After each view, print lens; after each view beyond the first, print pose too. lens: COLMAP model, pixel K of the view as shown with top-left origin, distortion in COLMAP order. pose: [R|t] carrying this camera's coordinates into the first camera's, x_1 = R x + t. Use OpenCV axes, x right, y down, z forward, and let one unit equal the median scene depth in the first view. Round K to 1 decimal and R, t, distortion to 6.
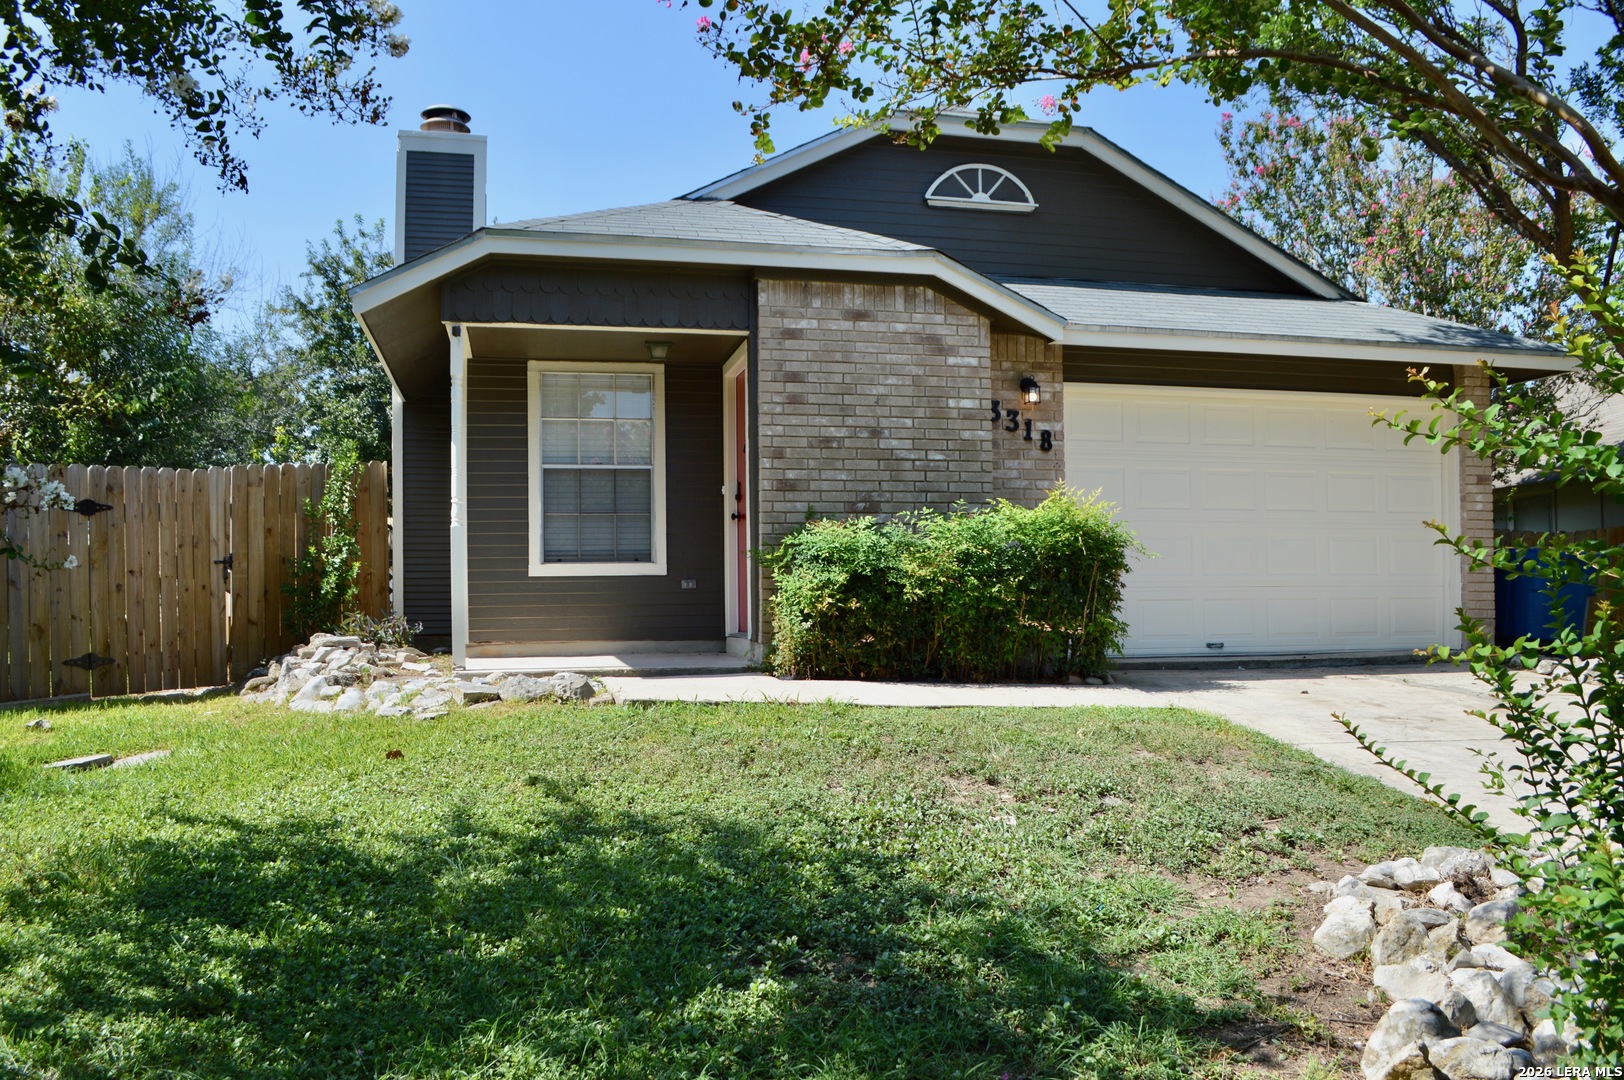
lens RADIAL K [[1281.0, 0, 812.6], [0, 1281.0, 547.5], [0, 0, 1]] dist [-0.083349, -0.007497]
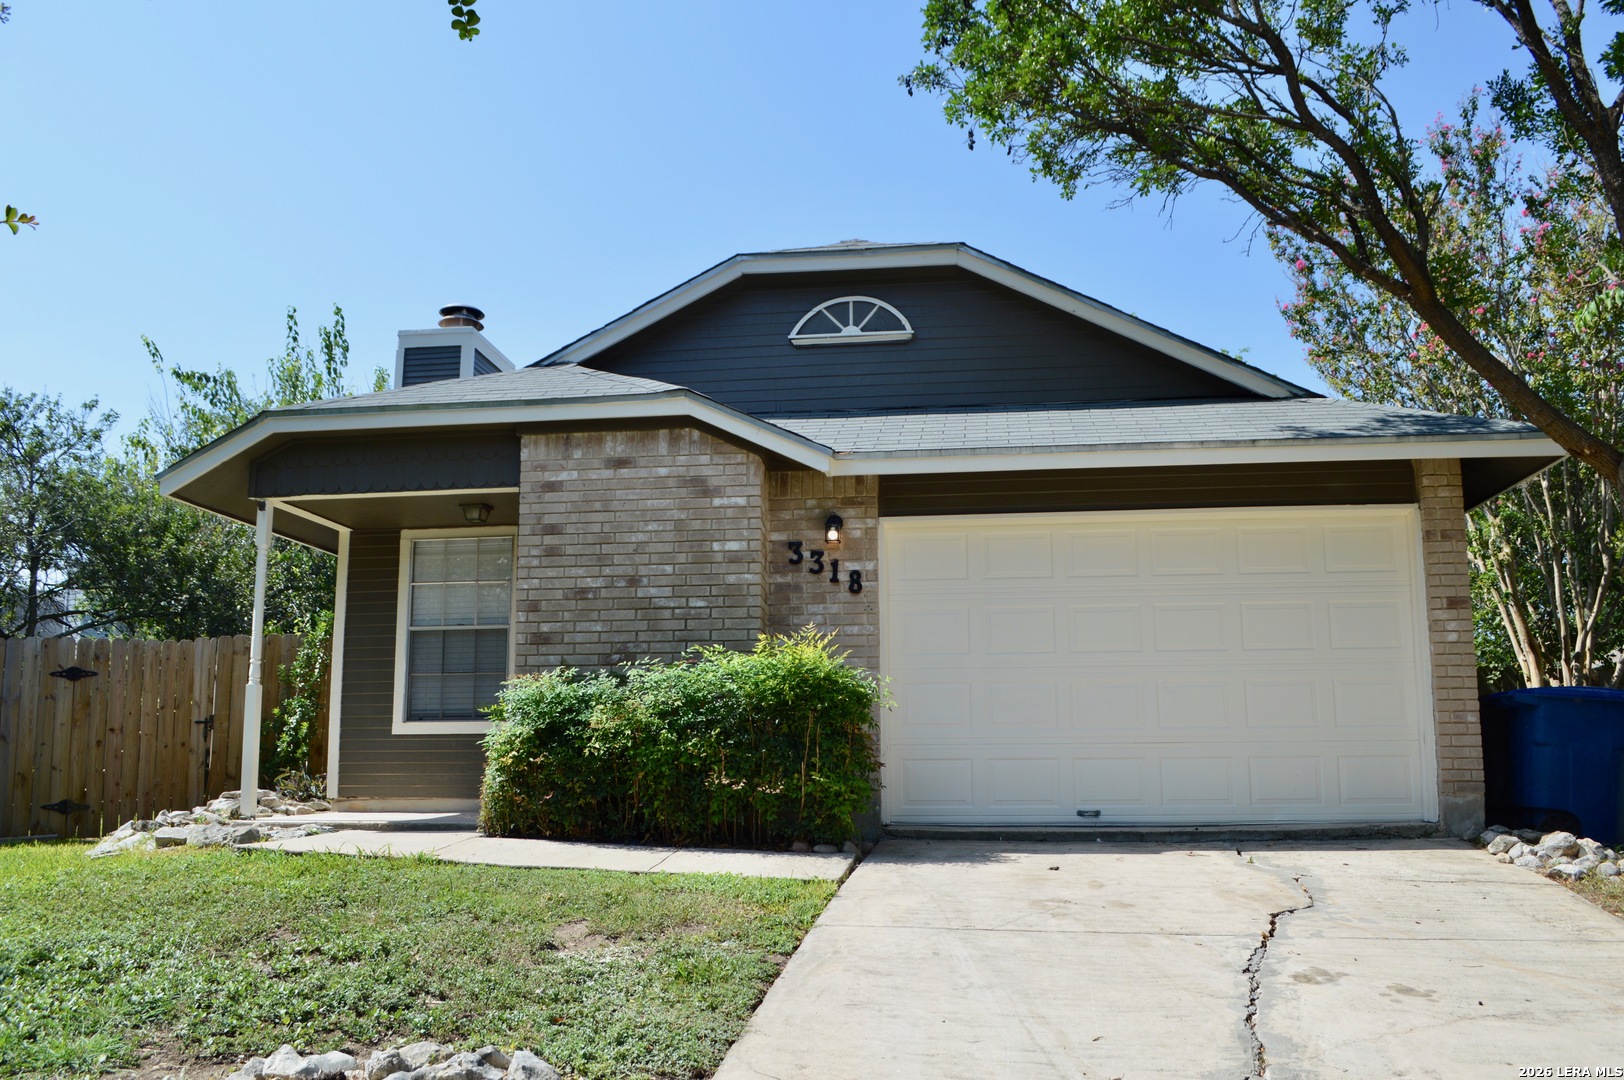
lens RADIAL K [[1281.0, 0, 813.2], [0, 1281.0, 545.8], [0, 0, 1]] dist [-0.083349, -0.007497]
pose [[0.939332, -0.056929, -0.338253, 0.468536], [0.010447, 0.990422, -0.137680, 0.016524], [0.342851, 0.125794, 0.930929, 0.136434]]
